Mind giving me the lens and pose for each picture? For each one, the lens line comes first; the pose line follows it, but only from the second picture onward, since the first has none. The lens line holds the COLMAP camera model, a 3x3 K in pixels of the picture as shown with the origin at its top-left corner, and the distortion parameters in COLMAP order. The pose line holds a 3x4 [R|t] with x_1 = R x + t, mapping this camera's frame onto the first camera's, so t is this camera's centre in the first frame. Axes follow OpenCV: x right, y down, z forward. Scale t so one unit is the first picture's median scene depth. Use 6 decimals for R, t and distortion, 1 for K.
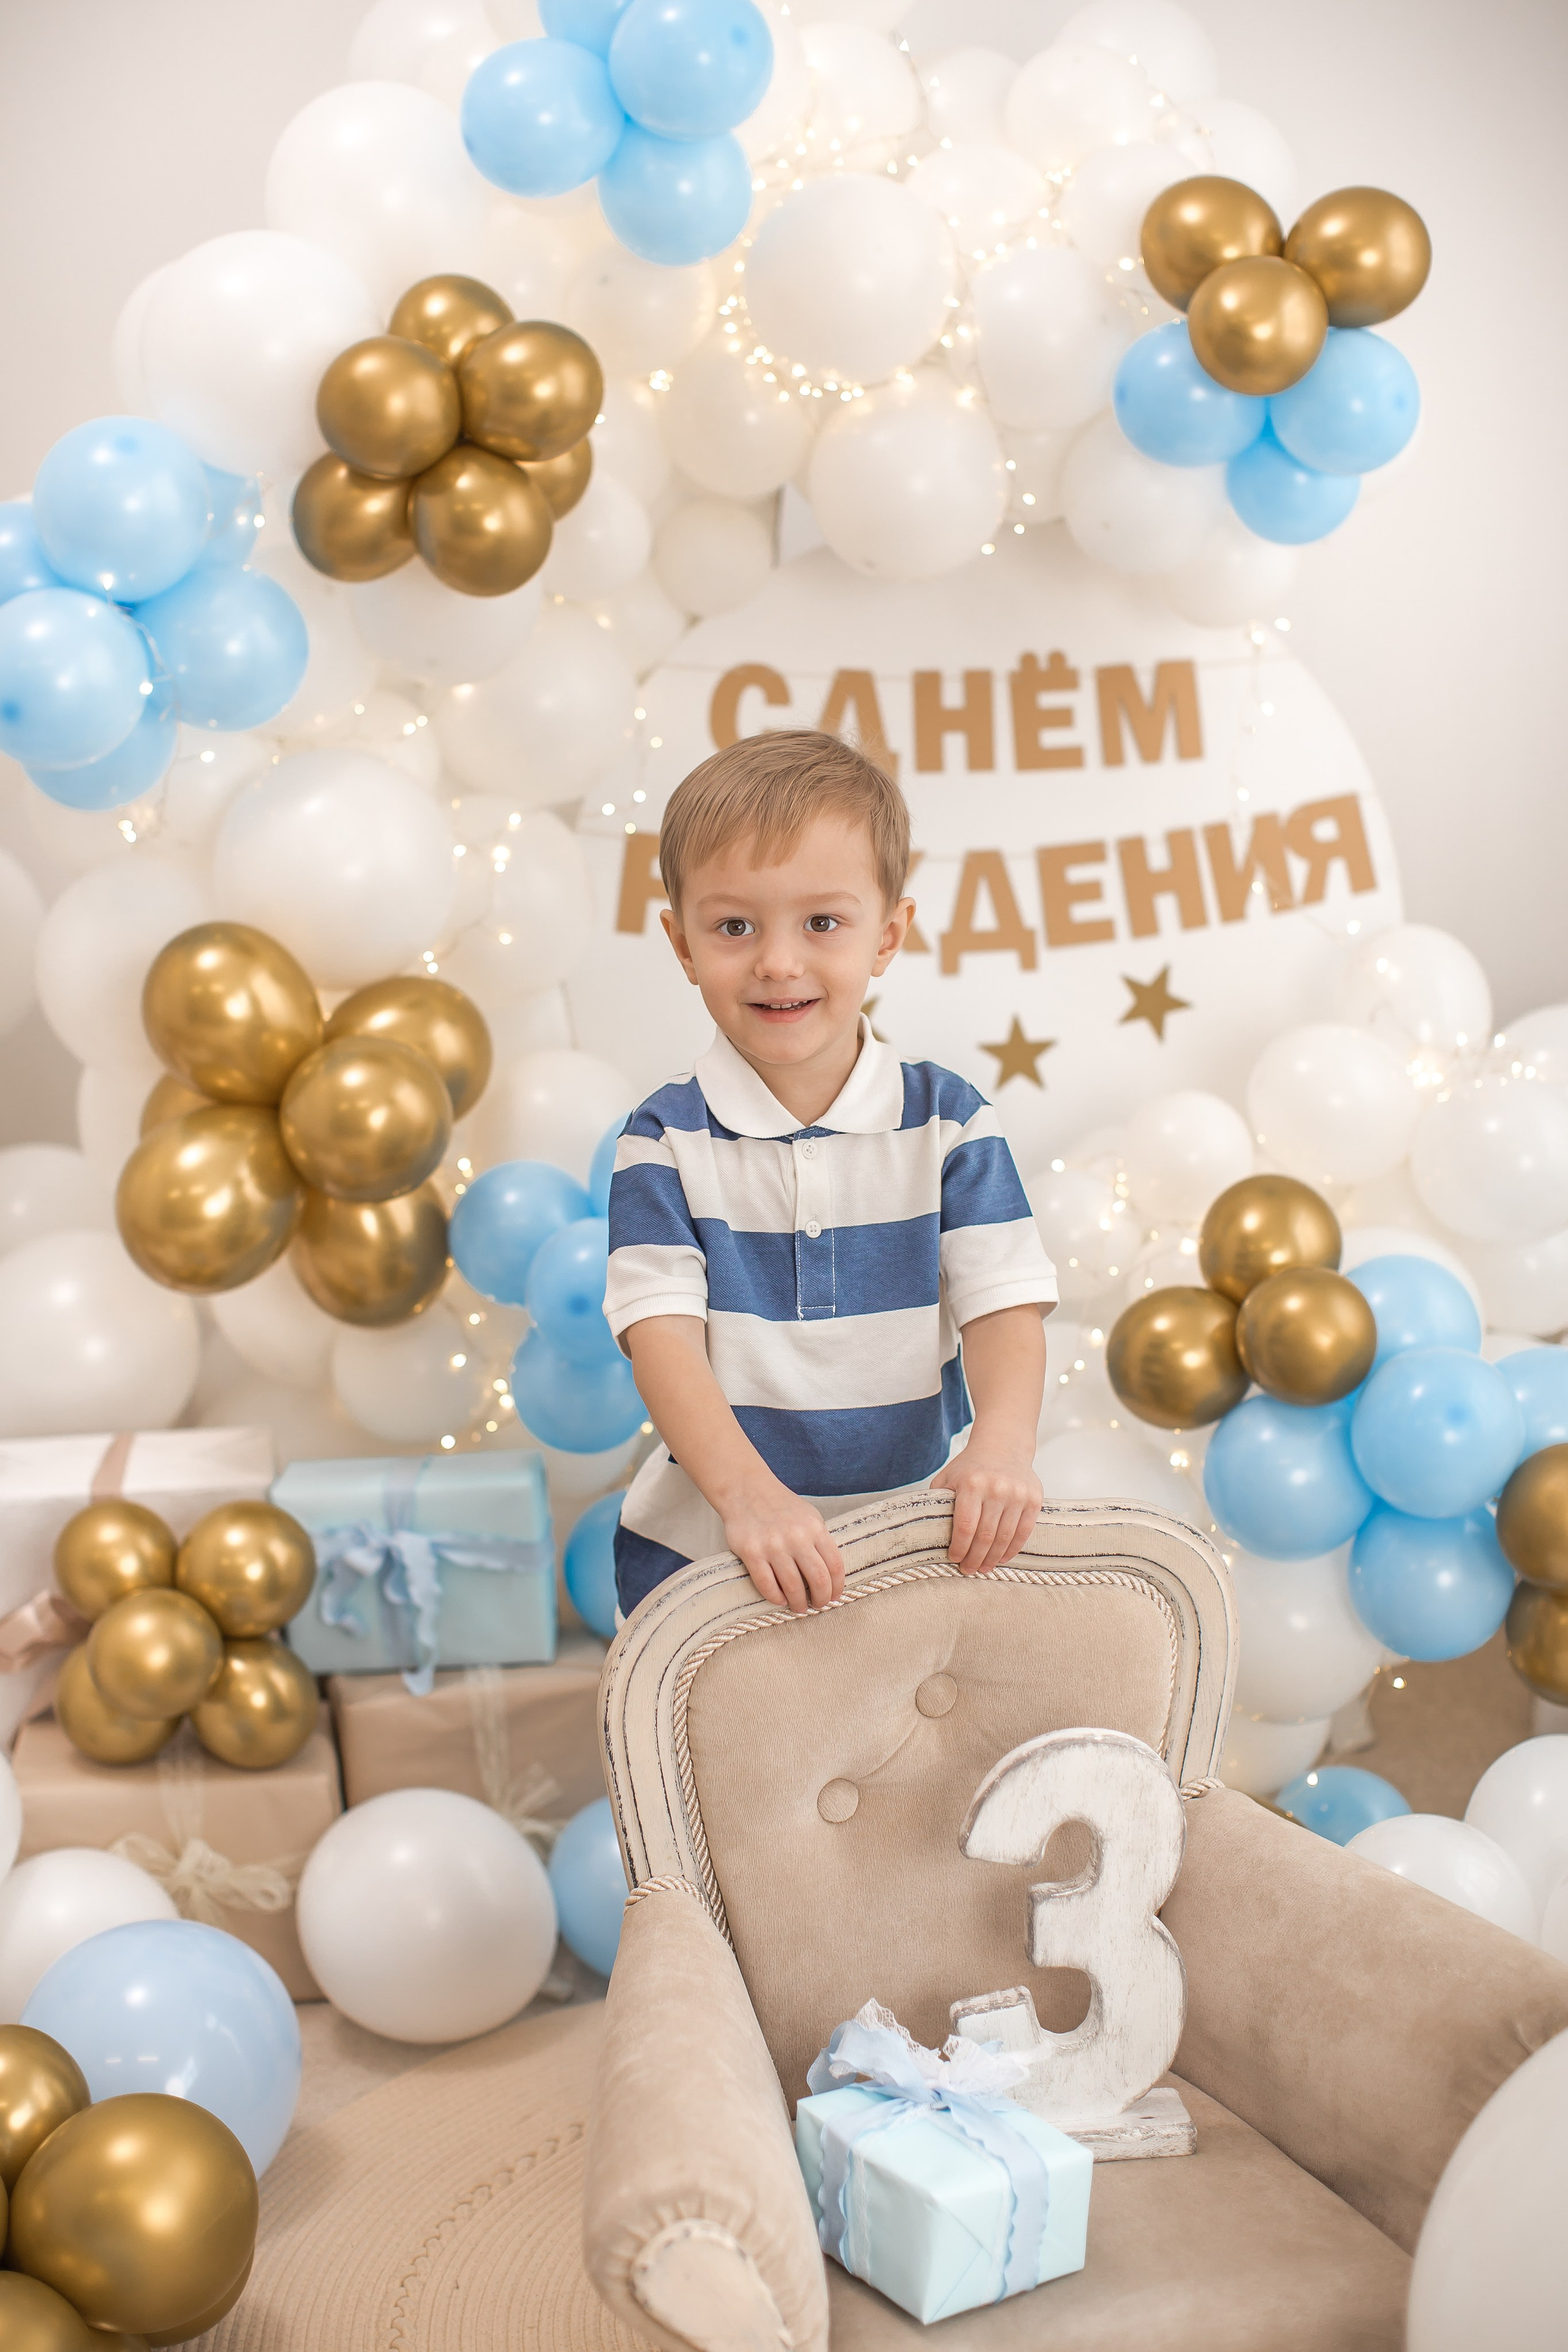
lens RADIAL K [[3637.1, 0, 794.3], [0, 3637.1, 1118.6], [0, 0, 1]] dist [-0.103428, 0.000000]
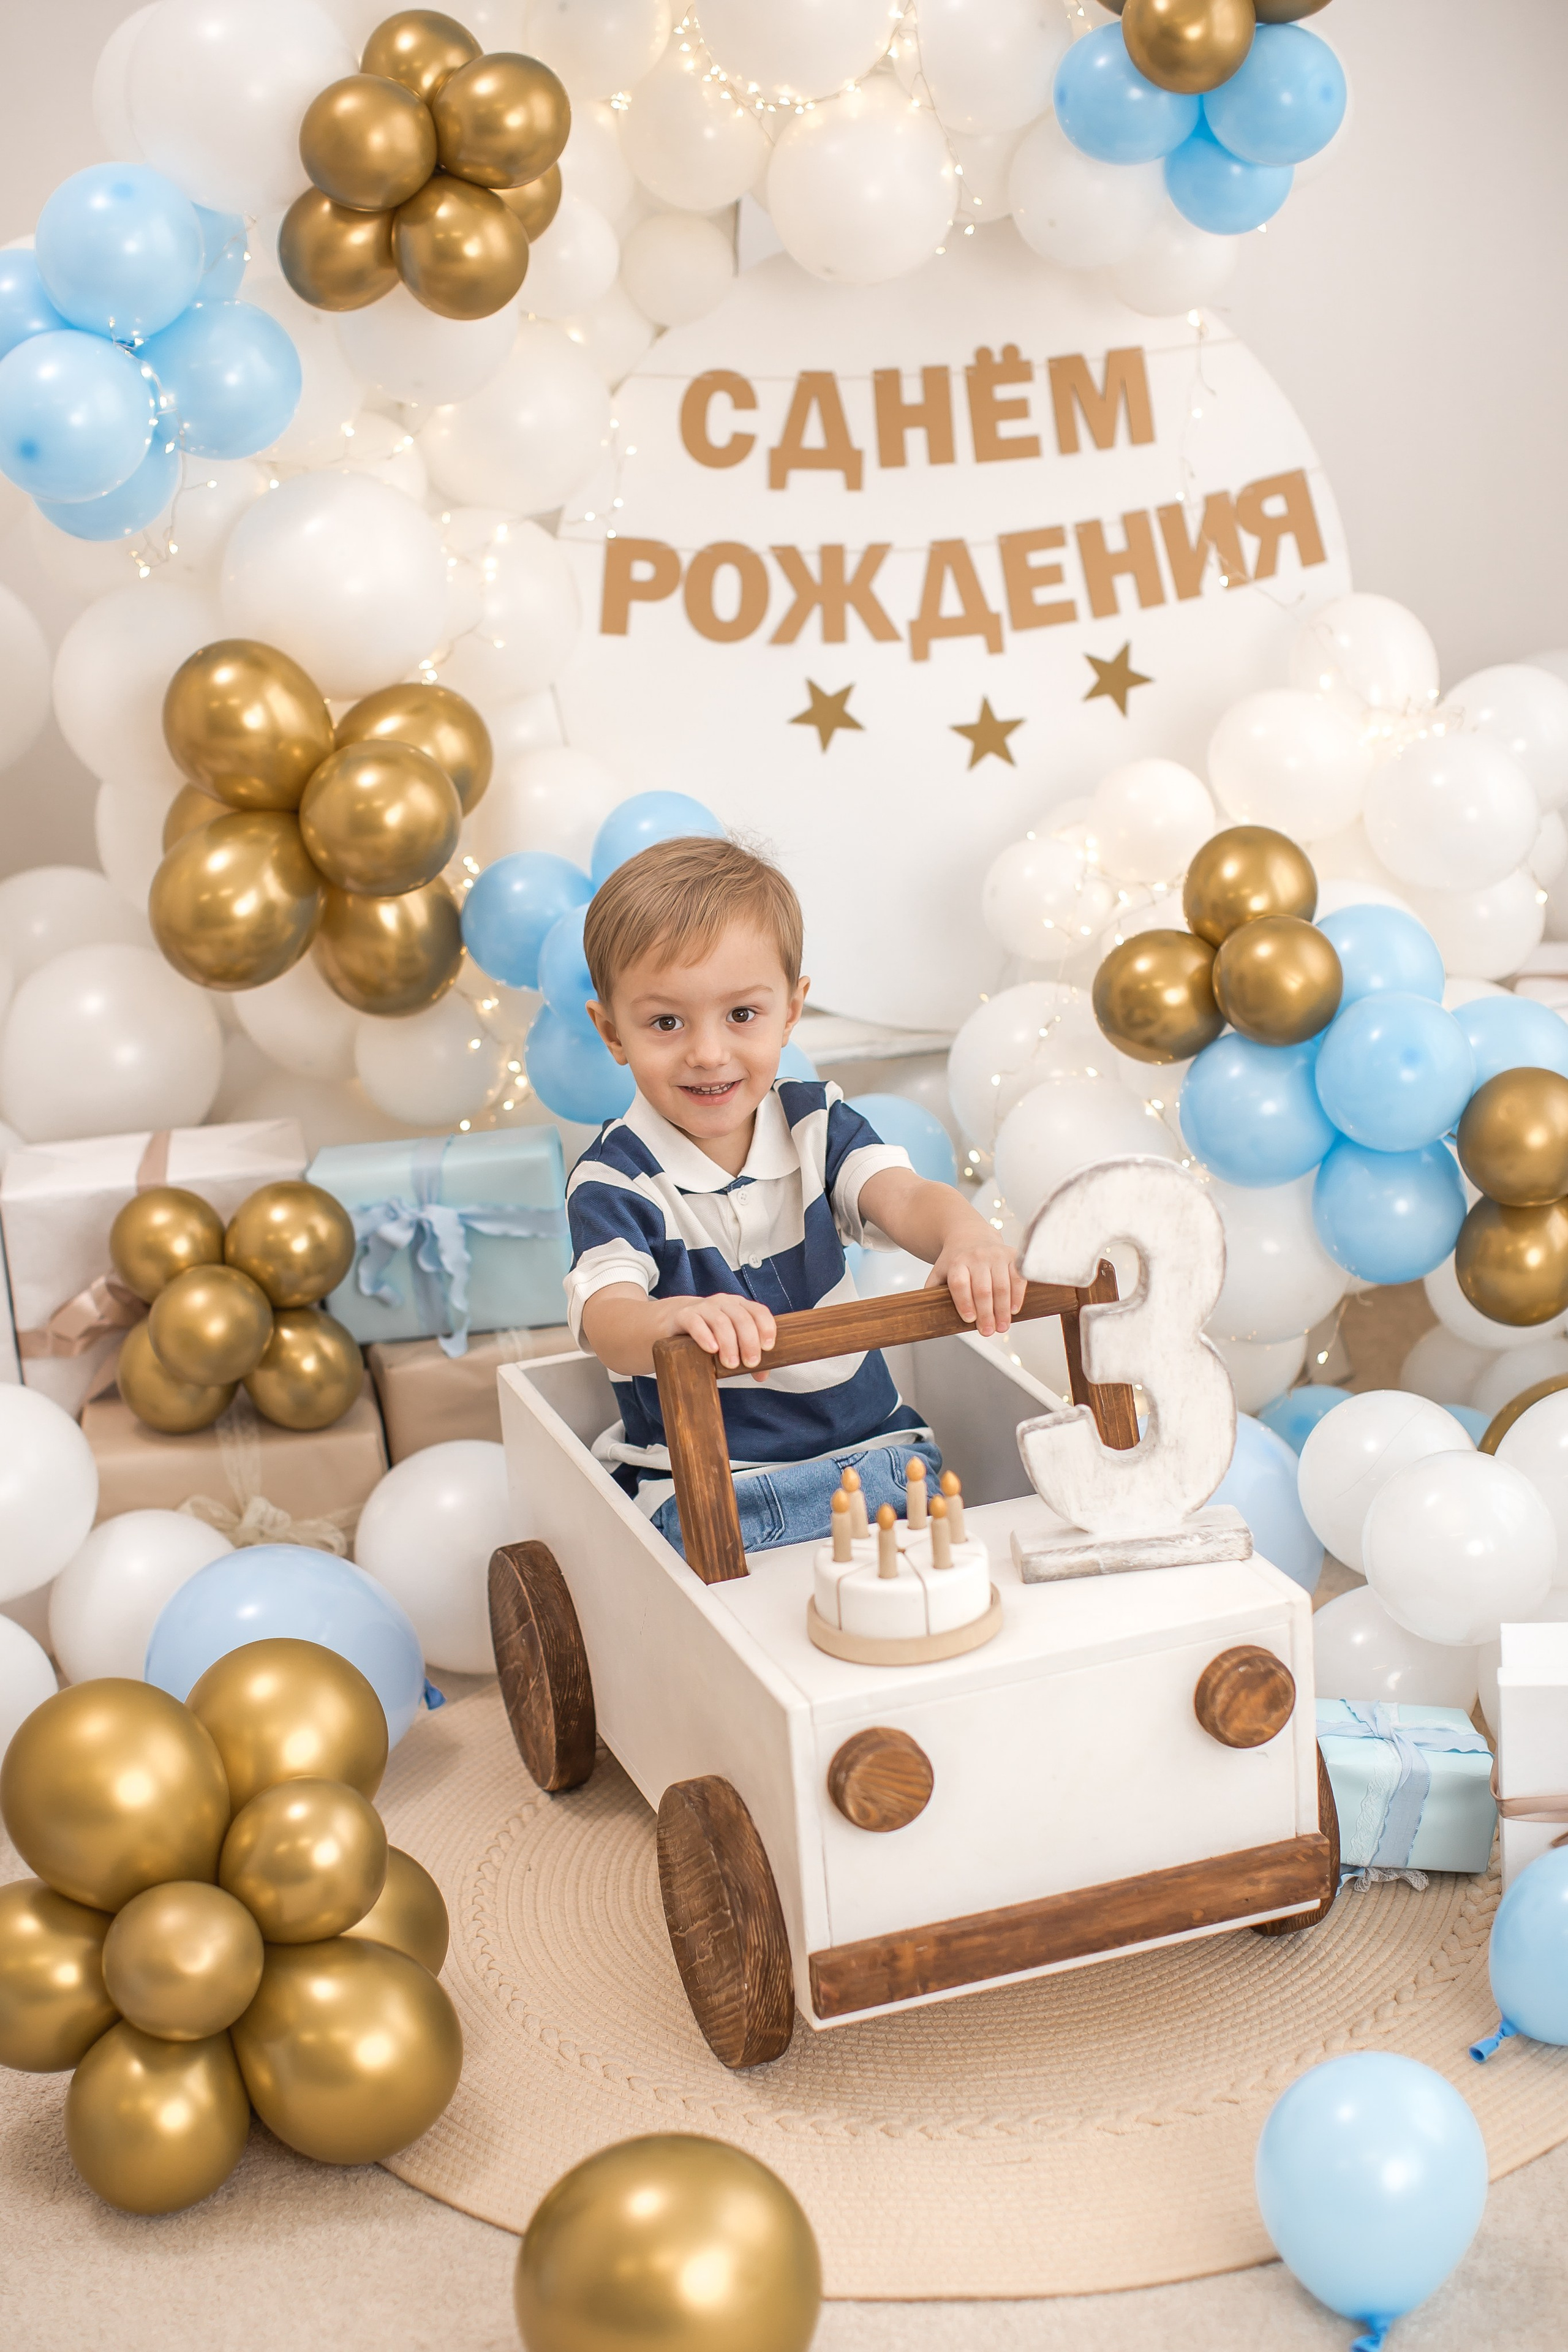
lens RADIAL K [[3845.6, 0, 733.4], [0, 3845.6, 1178.7], [0, 0, 1]] dist [-0.108239, 0.000000]
pose [[0.998964, -0.044758, -0.008277, -0.009531], [0.045304, 0.995286, 0.085752, 0.012920], [0.004399, -0.086038, 0.996282, -0.126319]]
